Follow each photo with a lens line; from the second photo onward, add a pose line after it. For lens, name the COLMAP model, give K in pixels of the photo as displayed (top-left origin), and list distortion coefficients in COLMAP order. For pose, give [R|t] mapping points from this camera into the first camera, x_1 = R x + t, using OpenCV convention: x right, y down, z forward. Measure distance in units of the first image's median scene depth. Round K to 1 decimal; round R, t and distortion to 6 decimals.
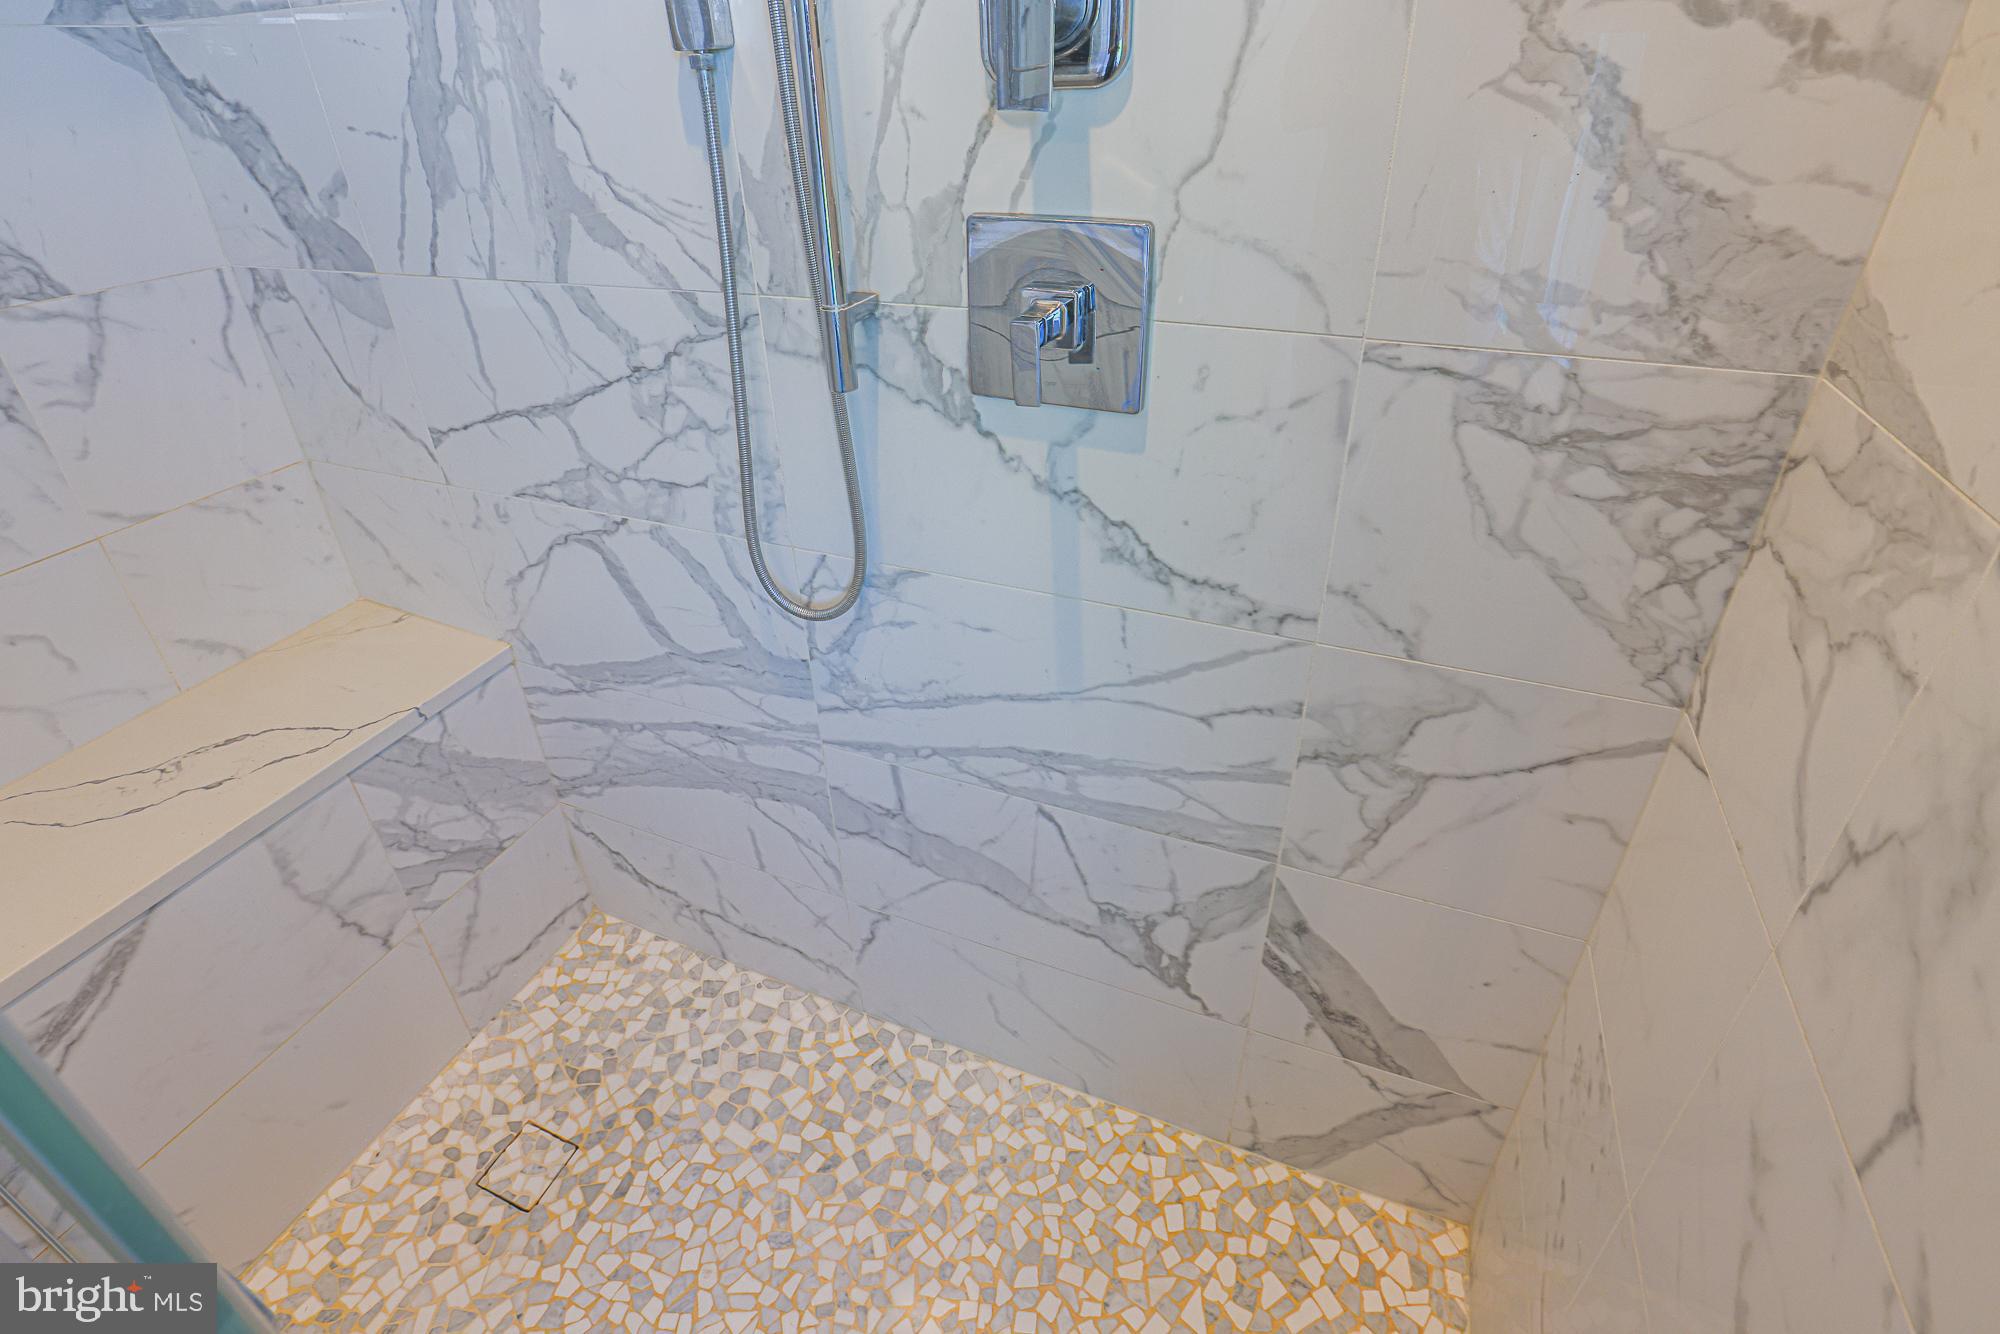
lens RADIAL K [[953.5, 0, 1005.0], [0, 953.5, 563.5], [0, 0, 1]] dist [-0.068442, 0.030979]
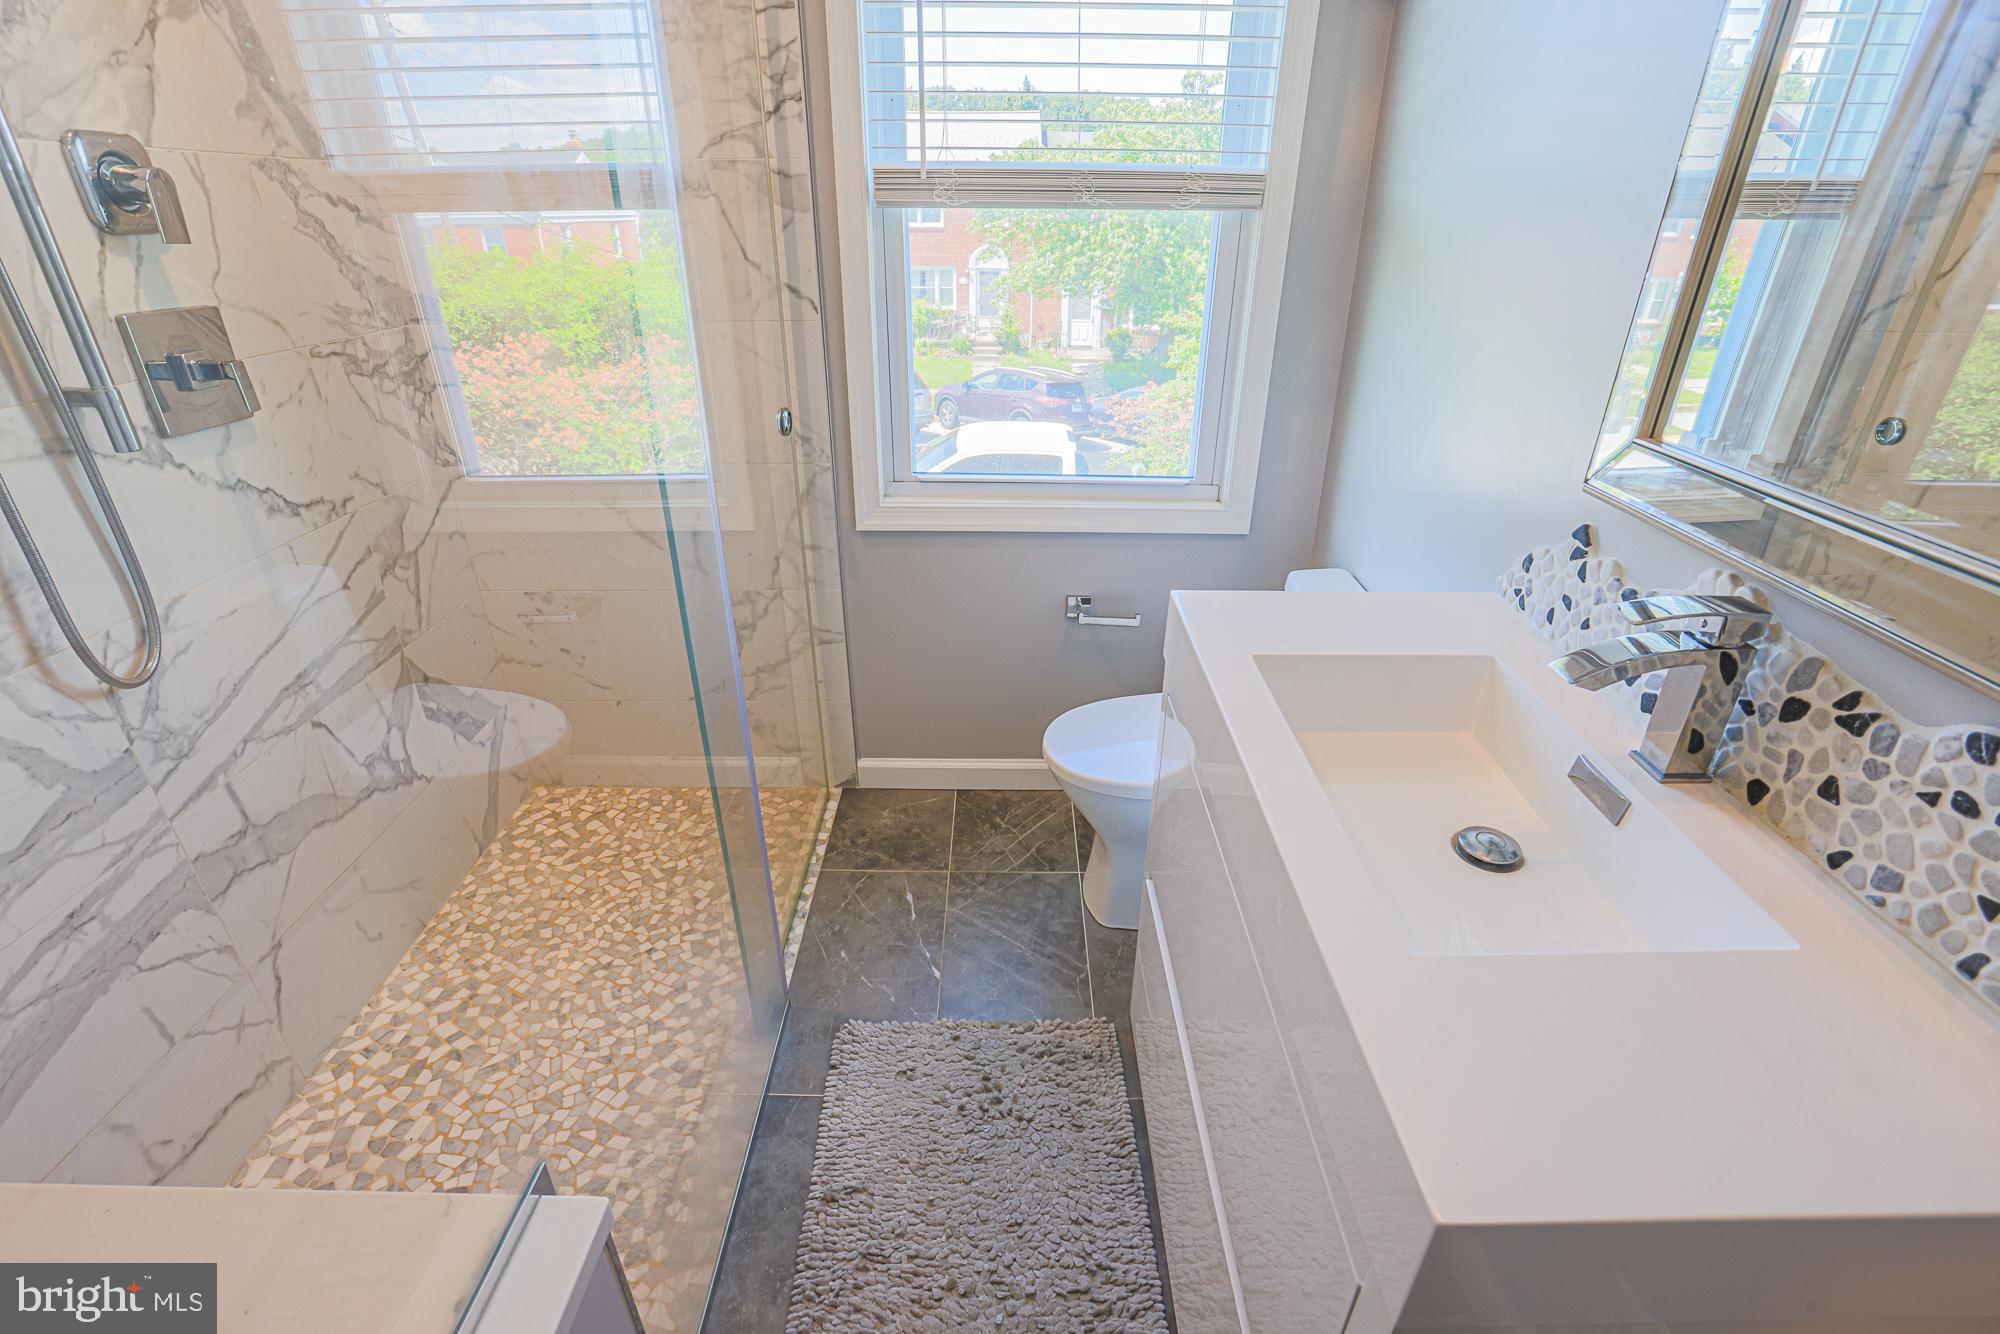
lens RADIAL K [[910.7, 0, 1006.0], [0, 910.7, 671.5], [0, 0, 1]] dist [-0.048466, 0.015666]
pose [[-0.389941, -0.392894, 0.832815, -1.485999], [0.449081, 0.708426, 0.544481, -0.064161], [-0.803911, 0.586317, -0.099803, 0.231606]]
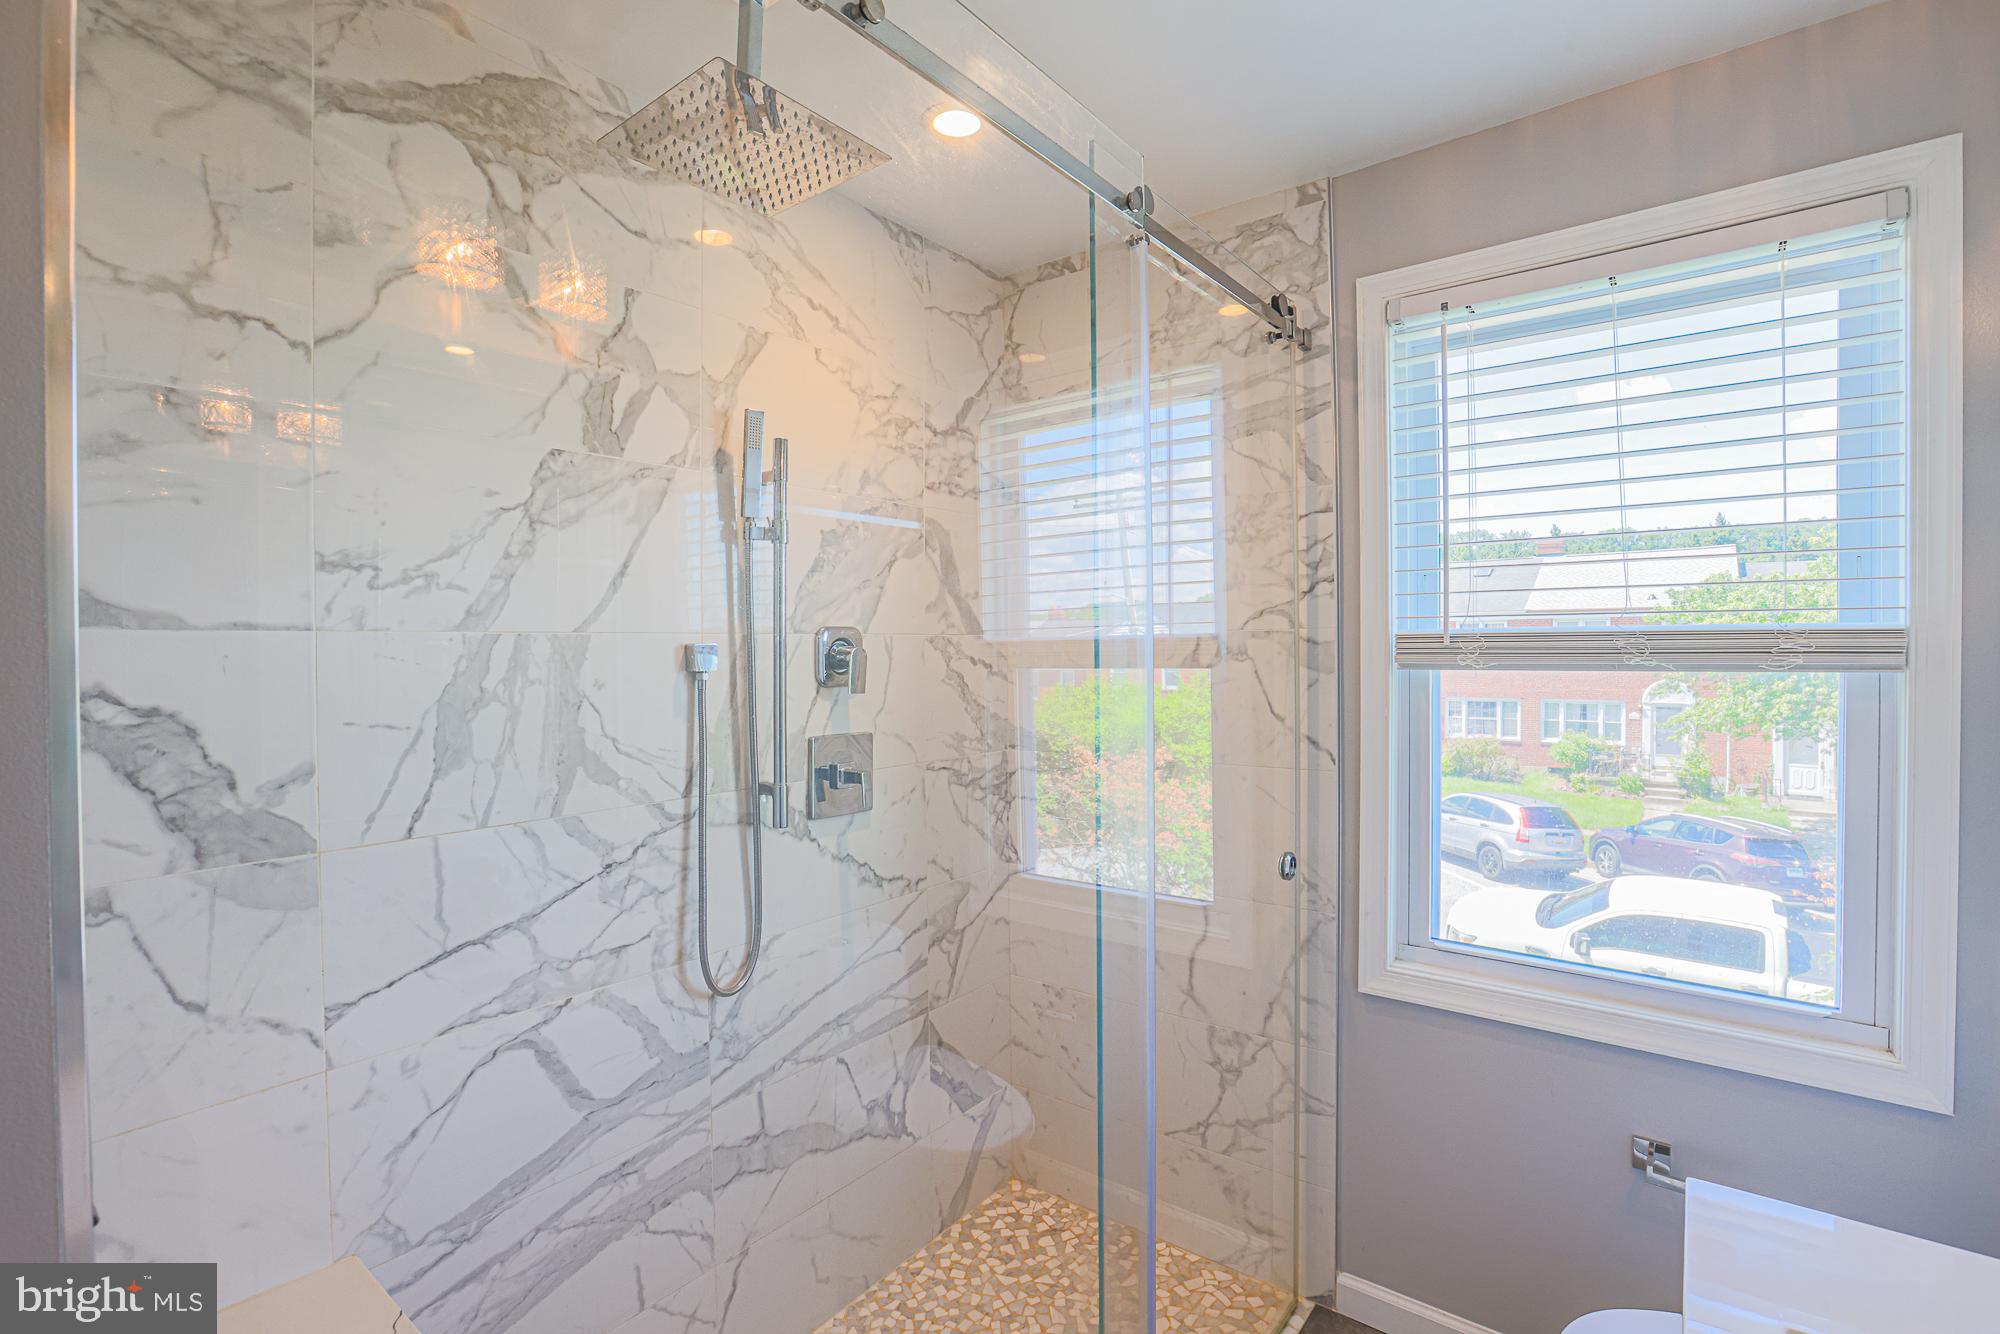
lens RADIAL K [[916.6, 0, 1019.0], [0, 916.6, 655.5], [0, 0, 1]] dist [-0.059691, 0.026922]
pose [[0.248837, 0.023924, 0.968250, -1.501264], [0.467652, 0.872474, -0.141742, 0.003892], [-0.848164, 0.488075, 0.205916, 0.016611]]
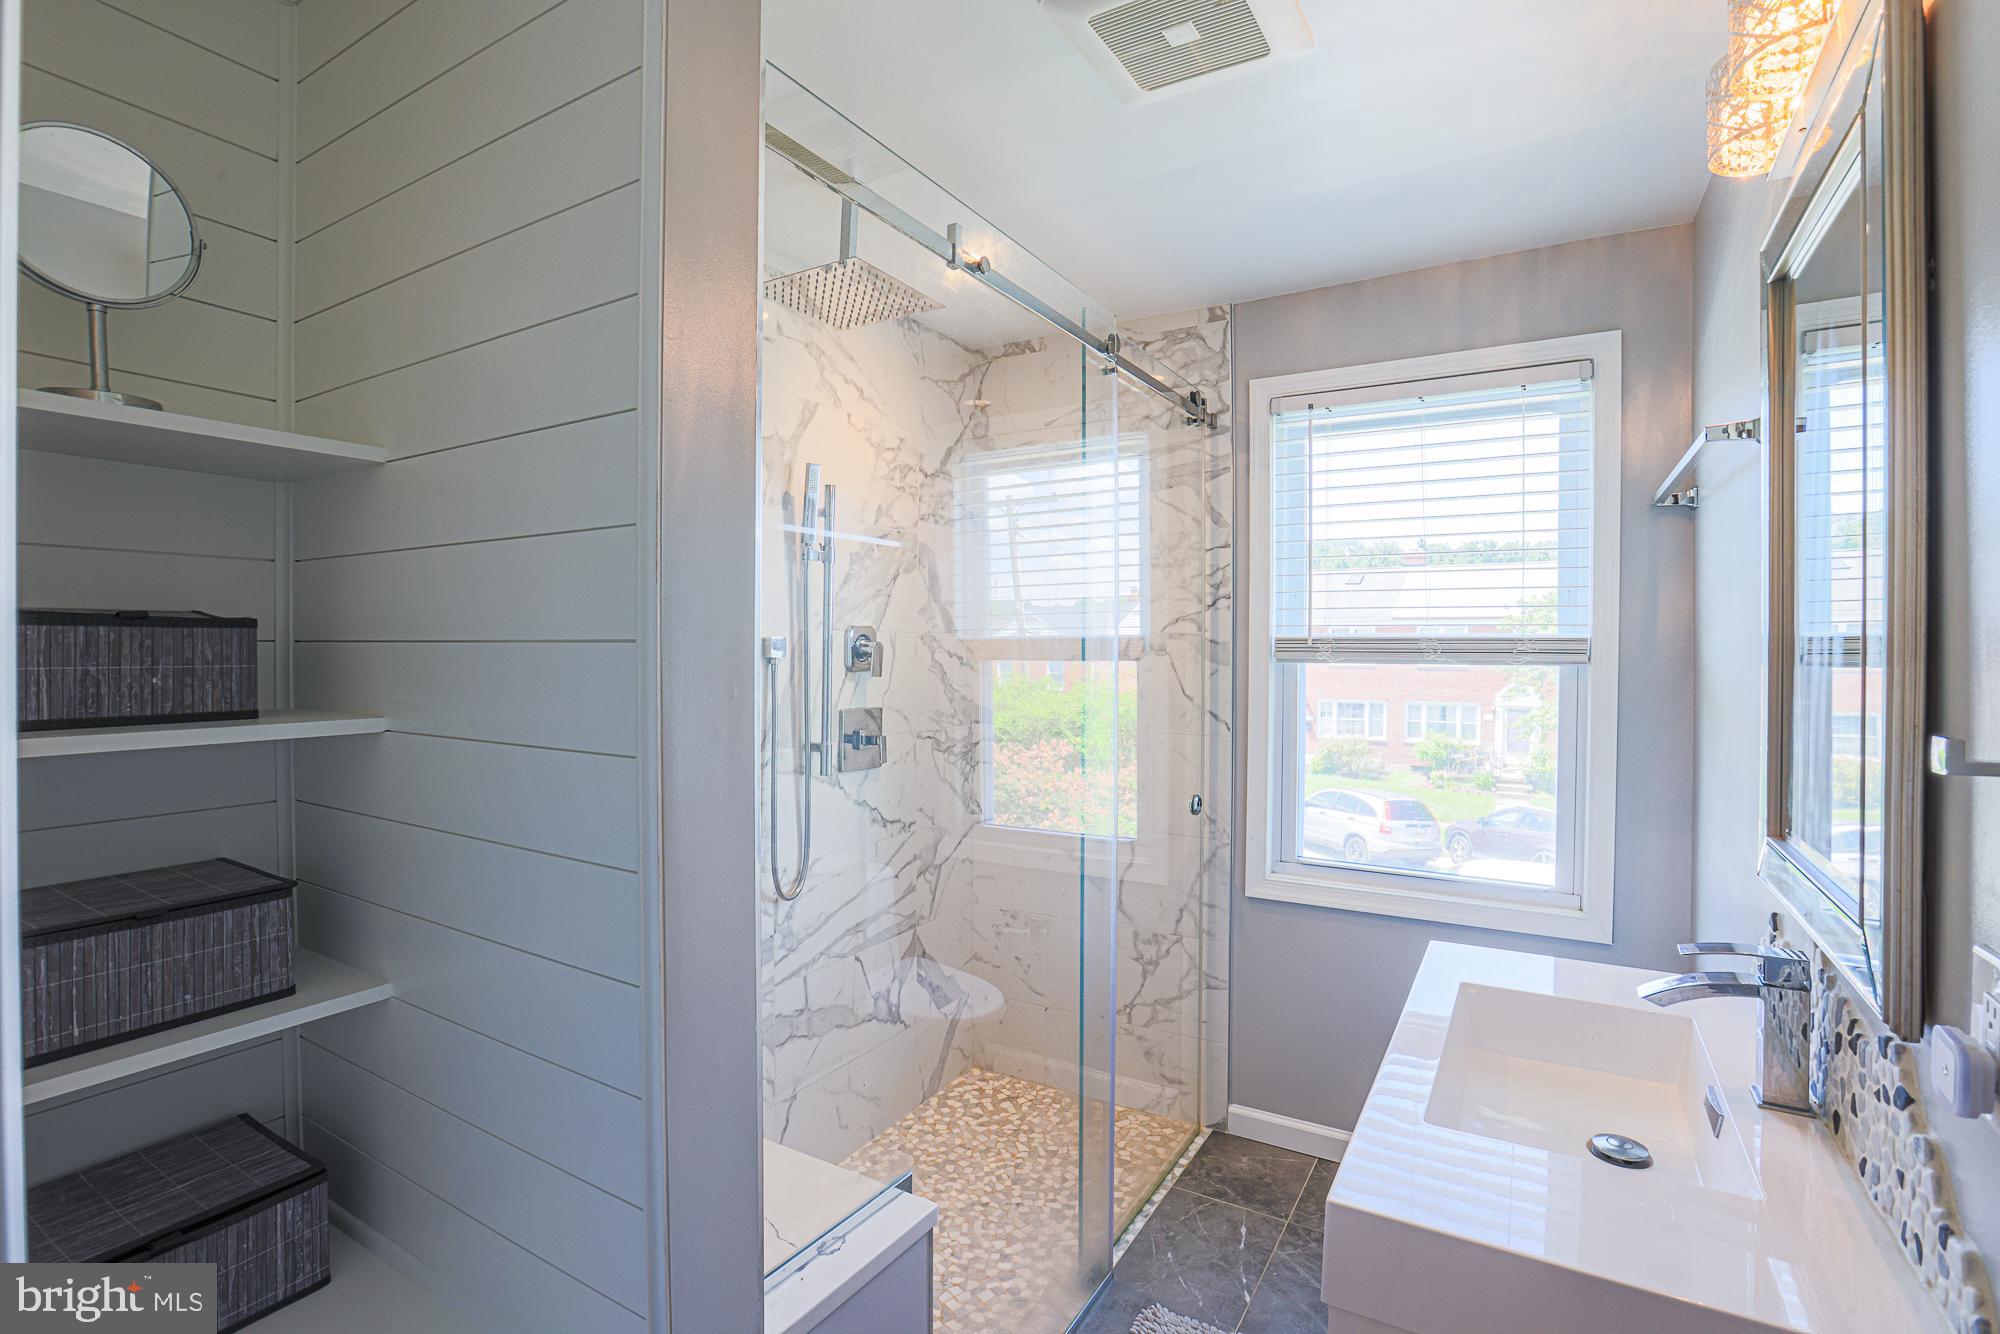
lens RADIAL K [[912.9, 0, 979.1], [0, 912.9, 652.1], [0, 0, 1]] dist [-0.050448, 0.000418]
pose [[0.167627, 0.028809, 0.985429, -2.065473], [0.467373, 0.877783, -0.105165, -0.015709], [-0.868023, 0.478192, 0.133676, 0.106332]]
